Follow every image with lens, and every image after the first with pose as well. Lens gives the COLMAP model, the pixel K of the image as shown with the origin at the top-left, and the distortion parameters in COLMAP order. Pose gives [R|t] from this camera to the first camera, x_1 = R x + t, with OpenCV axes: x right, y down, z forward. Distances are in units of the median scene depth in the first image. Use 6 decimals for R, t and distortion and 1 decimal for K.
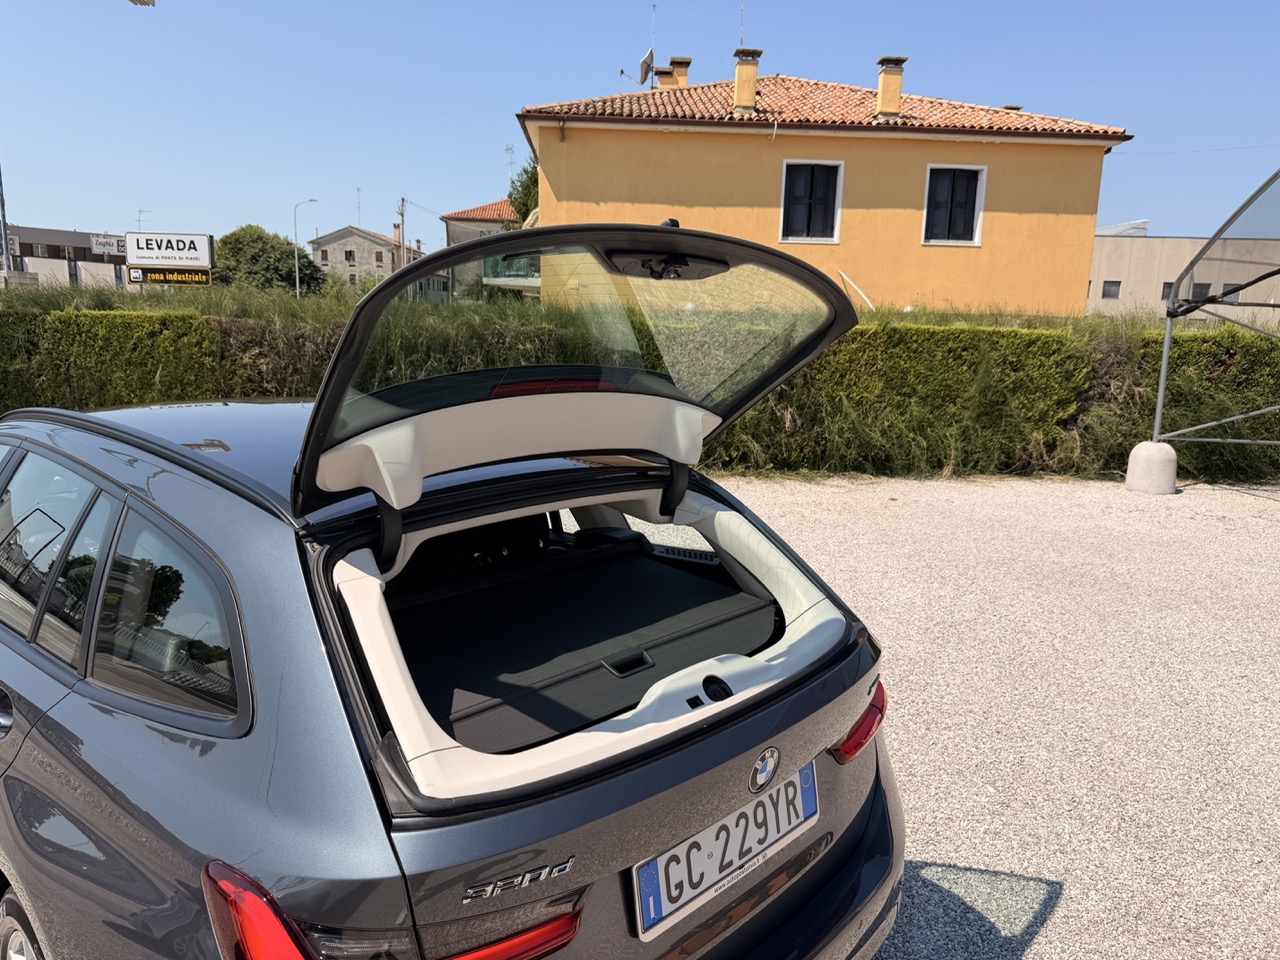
lens RADIAL K [[902.4, 0, 638.2], [0, 902.4, 484.1], [0, 0, 1]] dist [0.029208, -0.045066]
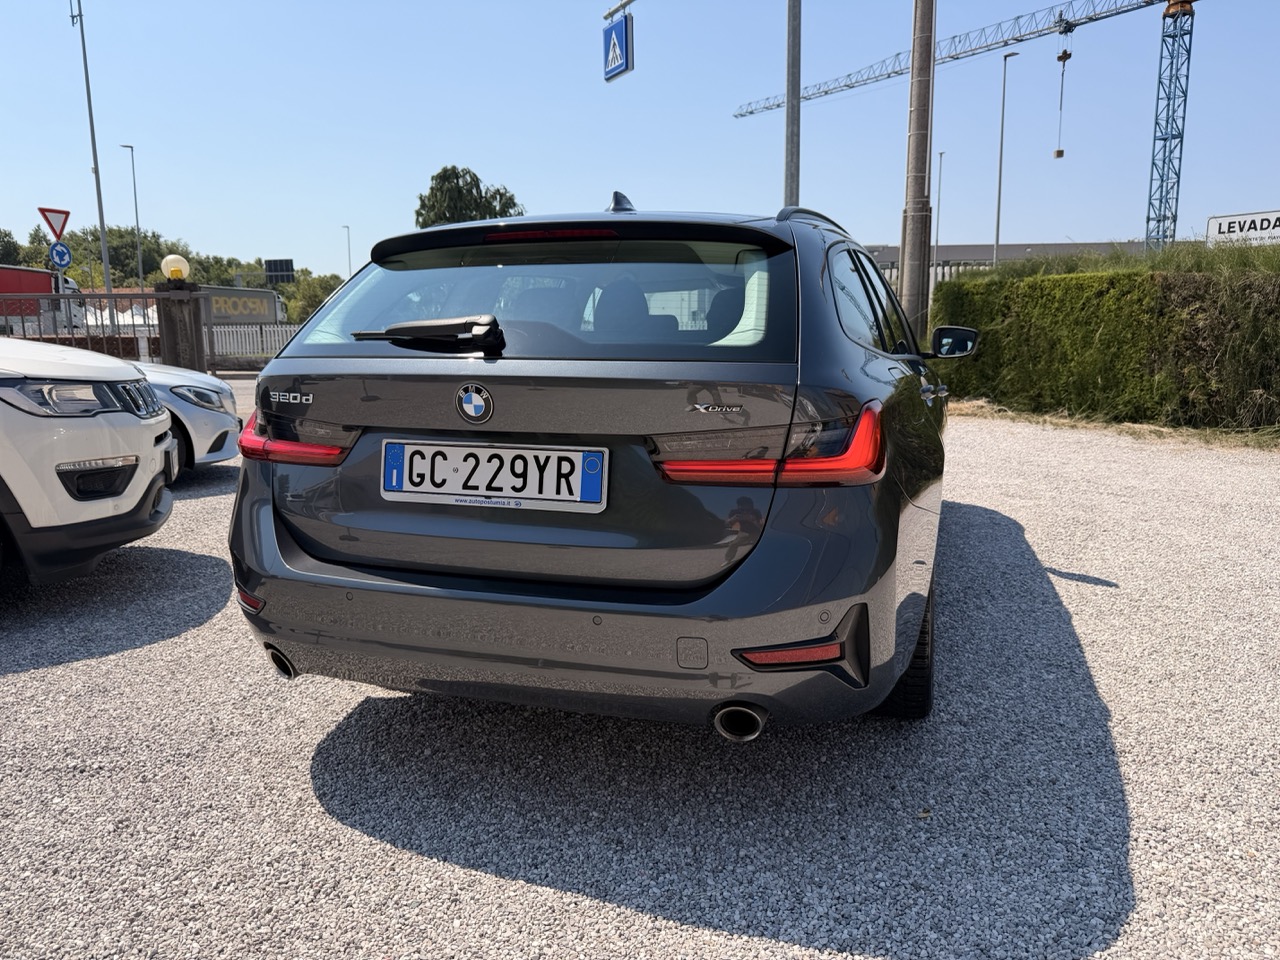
lens RADIAL K [[912.3, 0, 636.5], [0, 912.3, 462.3], [0, 0, 1]] dist [-0.001793, -0.002433]
pose [[0.413070, 0.108701, -0.904189, 0.191681], [-0.146106, 0.987900, 0.052018, 0.044002], [0.898903, 0.110620, 0.423953, 0.102107]]
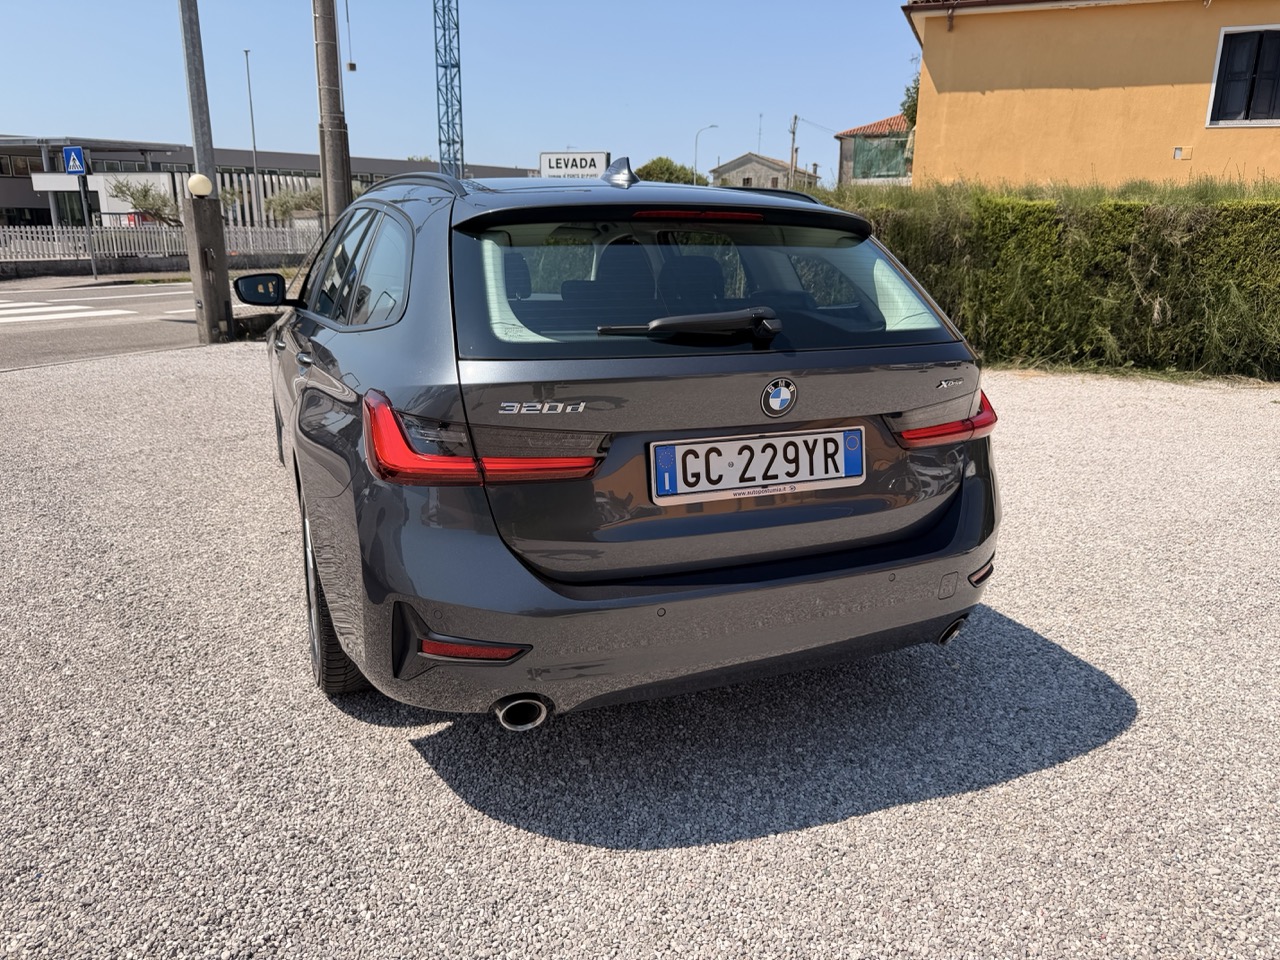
lens RADIAL K [[907.0, 0, 641.2], [0, 907.0, 464.2], [0, 0, 1]] dist [0.037669, -0.046645]
pose [[0.915184, 0.087107, -0.393511, 0.066563], [-0.065667, 0.995546, 0.067650, 0.049219], [0.397651, -0.036071, 0.916827, -0.026074]]
